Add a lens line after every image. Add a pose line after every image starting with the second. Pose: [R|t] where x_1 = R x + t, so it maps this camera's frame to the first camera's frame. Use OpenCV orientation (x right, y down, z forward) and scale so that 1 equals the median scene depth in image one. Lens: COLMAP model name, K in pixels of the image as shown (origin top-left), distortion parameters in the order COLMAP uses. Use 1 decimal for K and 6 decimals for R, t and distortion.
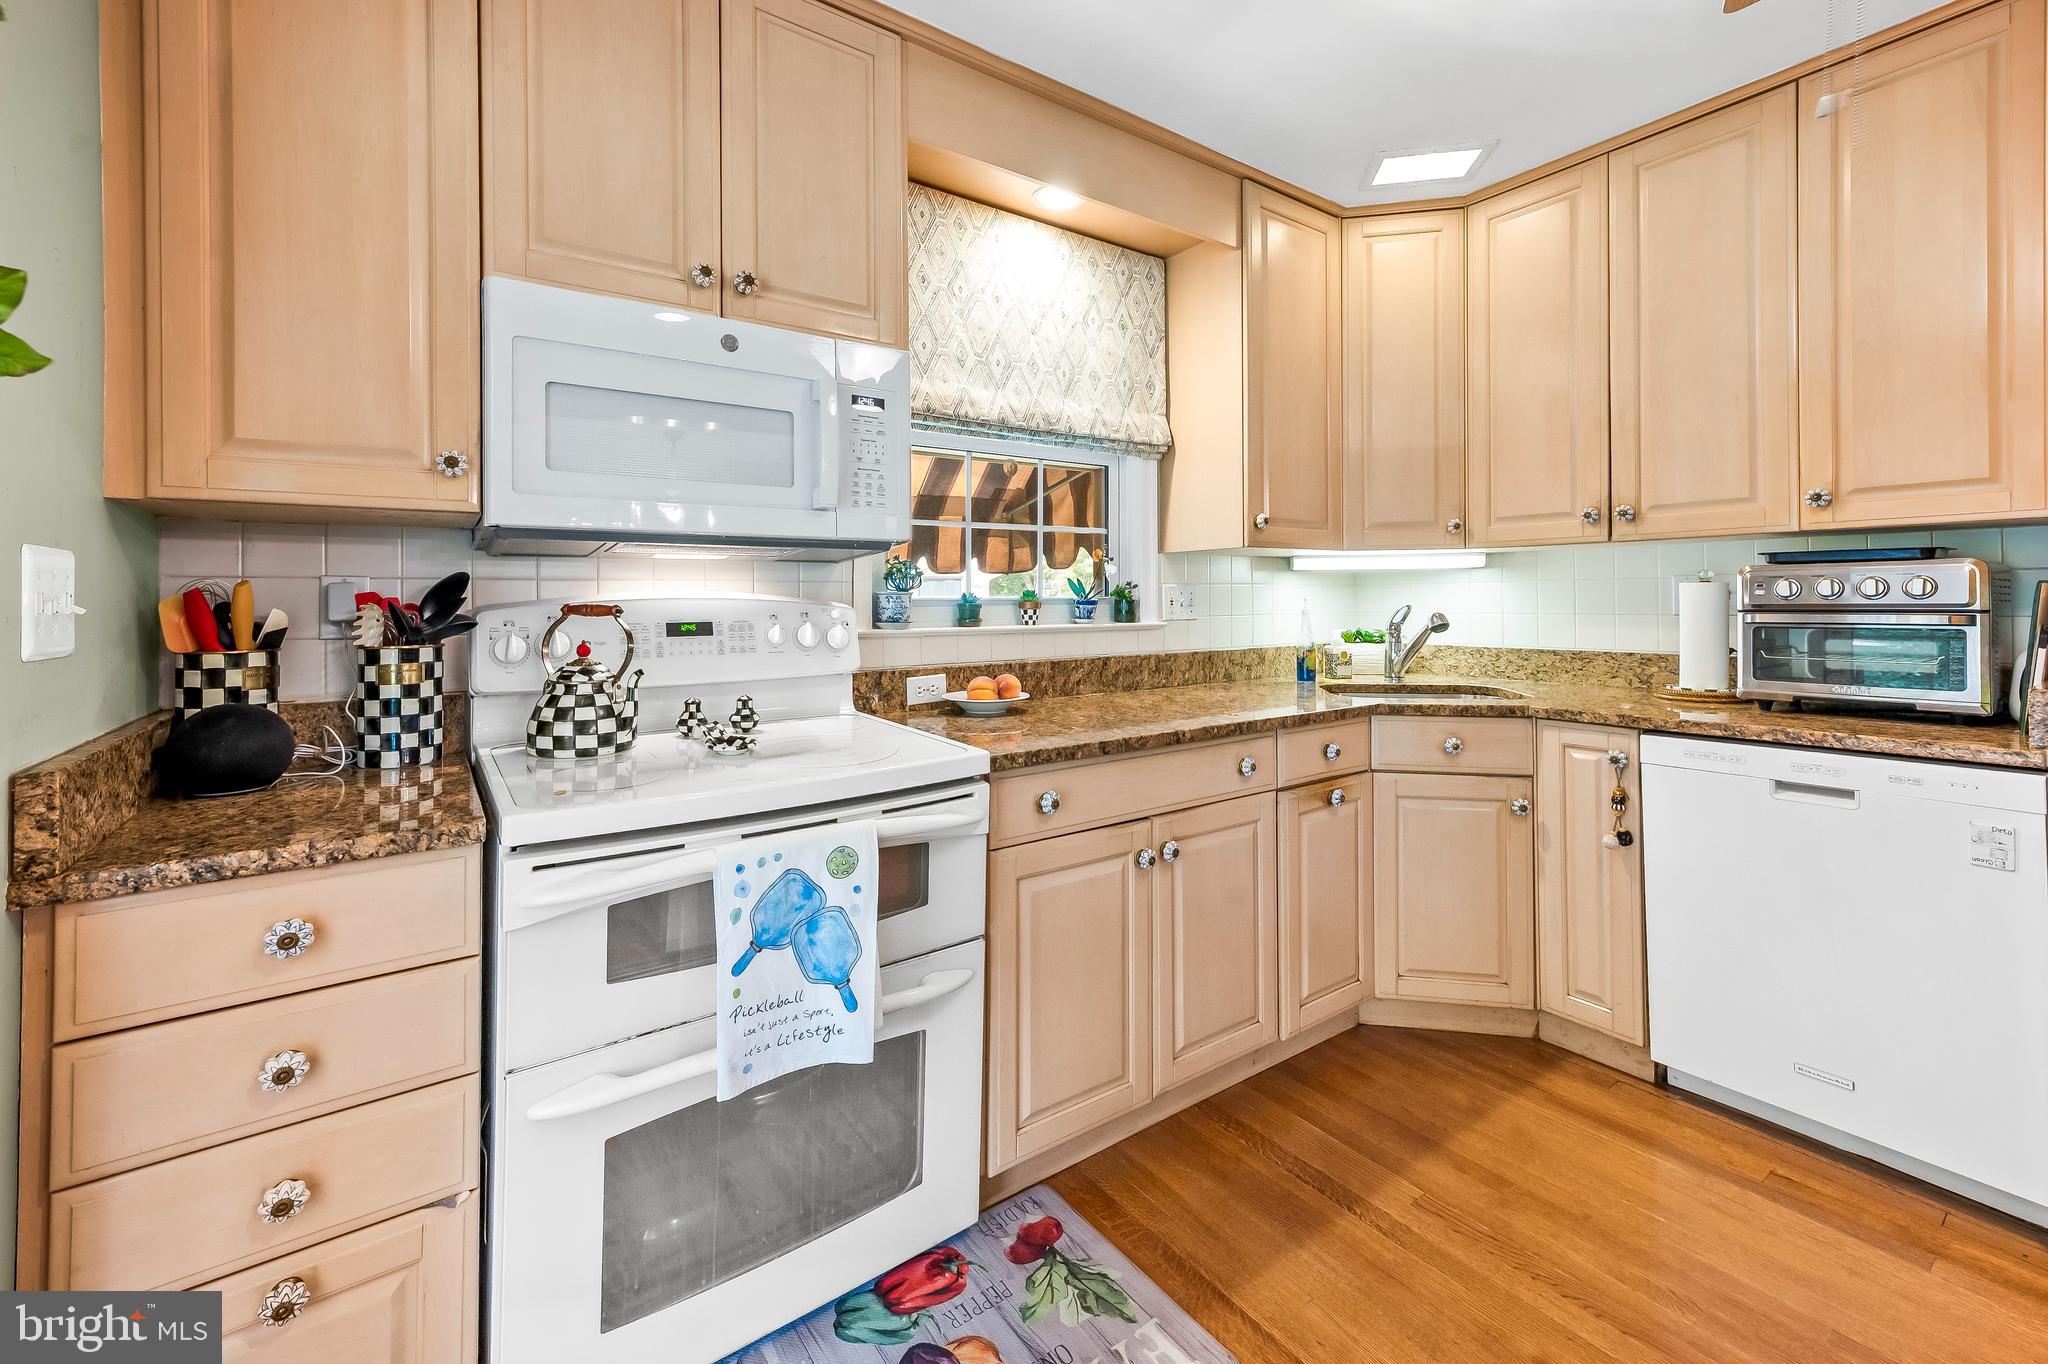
lens RADIAL K [[838.4, 0, 1016.1], [0, 838.4, 593.6], [0, 0, 1]] dist [0.009667, 0.001205]
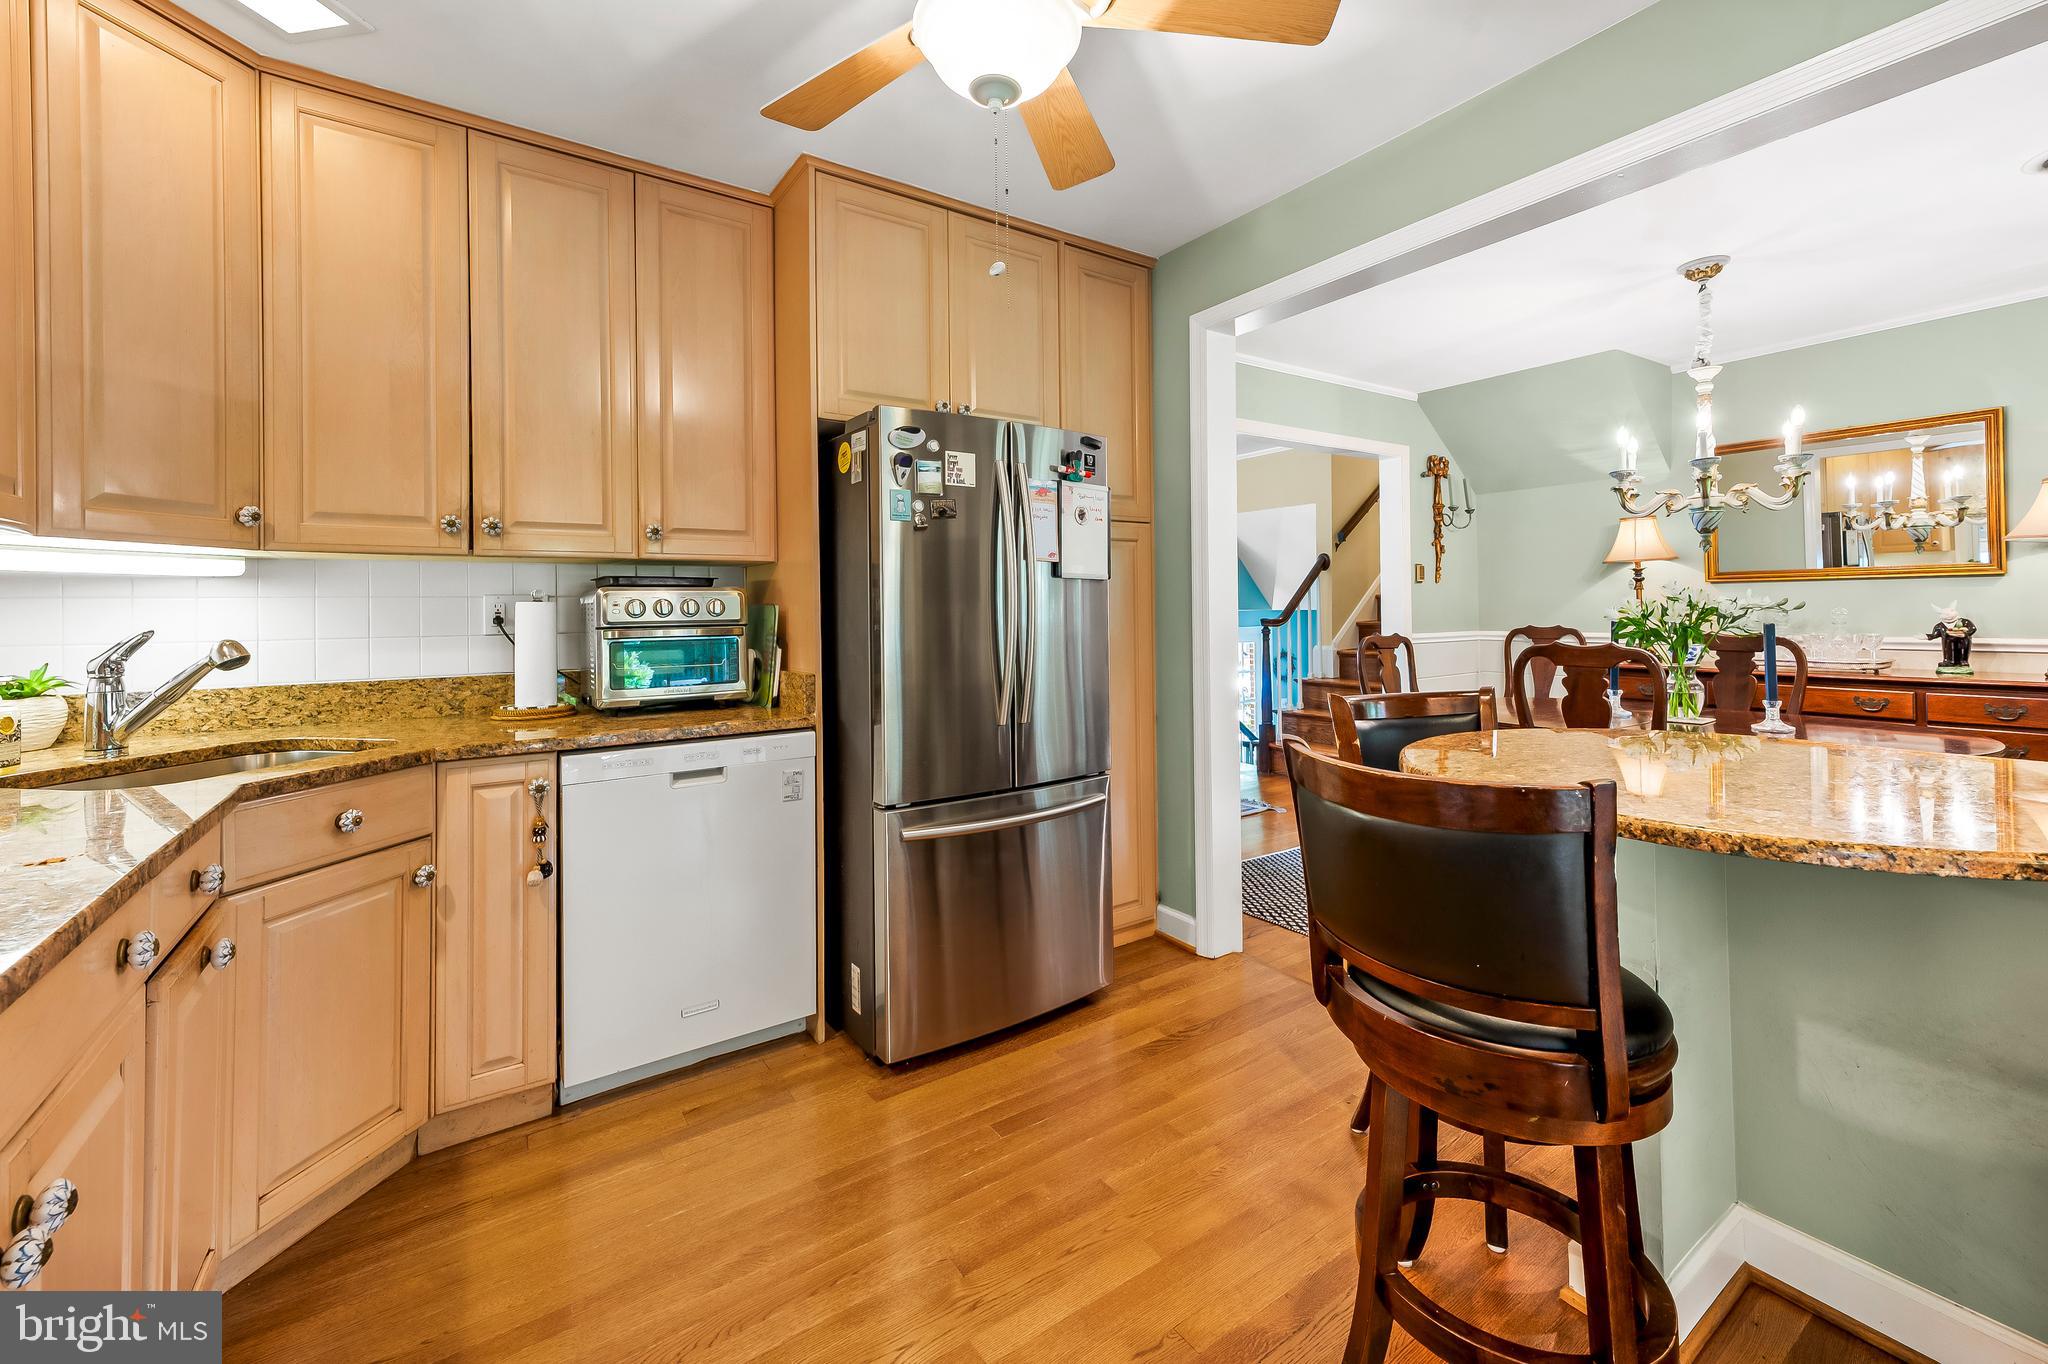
lens RADIAL K [[838.4, 0, 1027.0], [0, 838.4, 604.5], [0, 0, 1]] dist [0.009667, 0.001205]
pose [[0.021255, 0.014010, 0.999676, -0.201642], [0.004149, 0.999892, -0.014102, 0.007089], [-0.999765, 0.004448, 0.021194, 0.404056]]
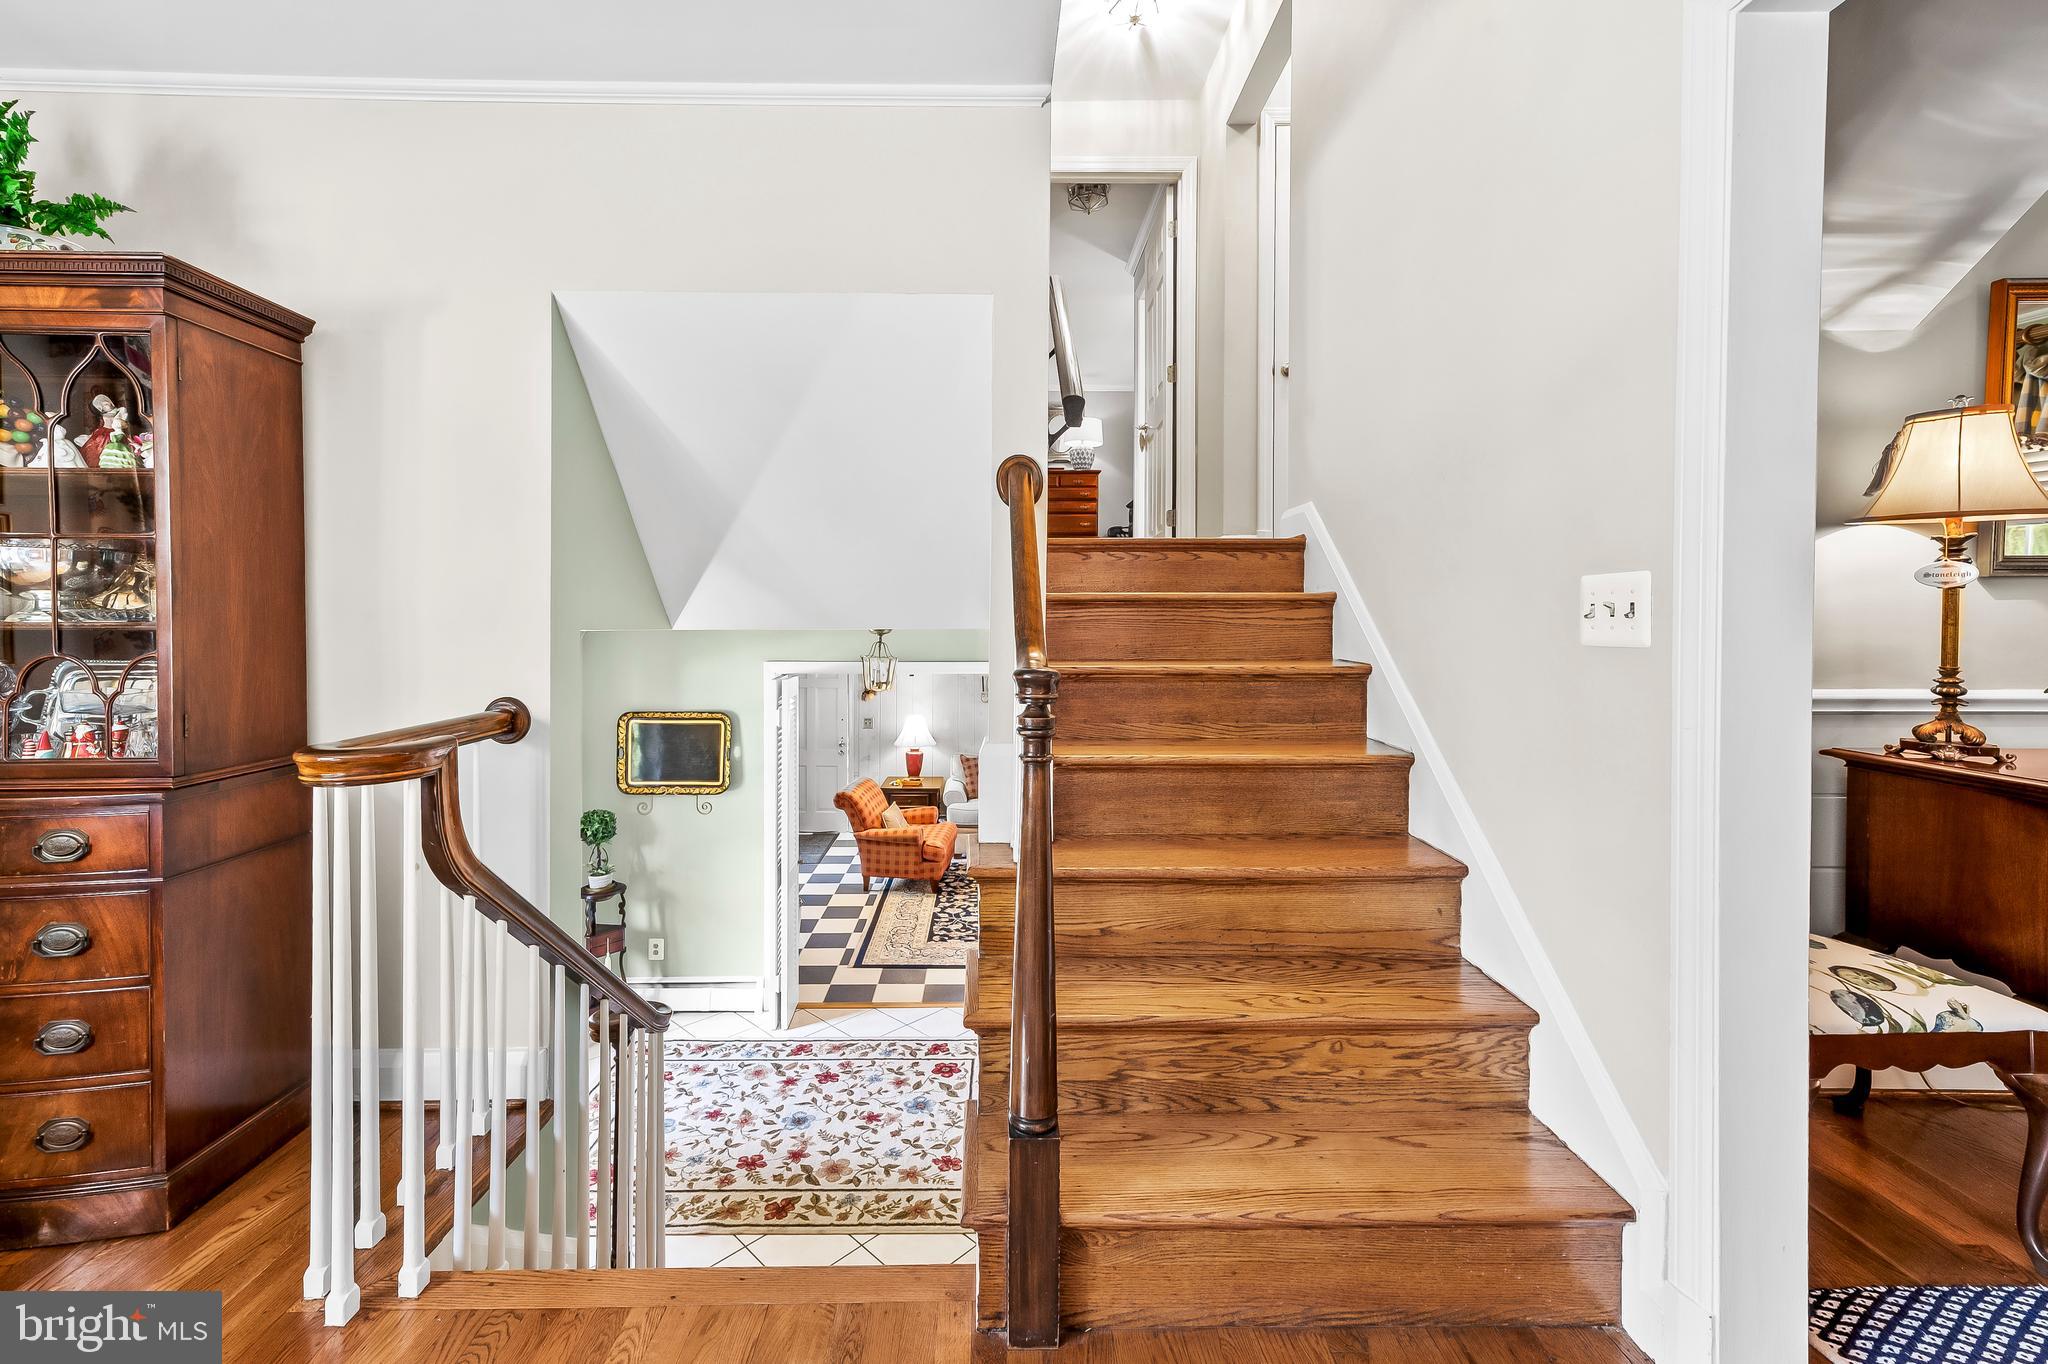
lens RADIAL K [[838.4, 0, 1008.6], [0, 838.4, 643.3], [0, 0, 1]] dist [0.009667, 0.001205]
pose [[-0.826514, 0.001366, 0.562914, 2.260908], [0.008805, 0.999906, 0.010501, -0.014455], [-0.562847, 0.013636, -0.826448, 0.199444]]
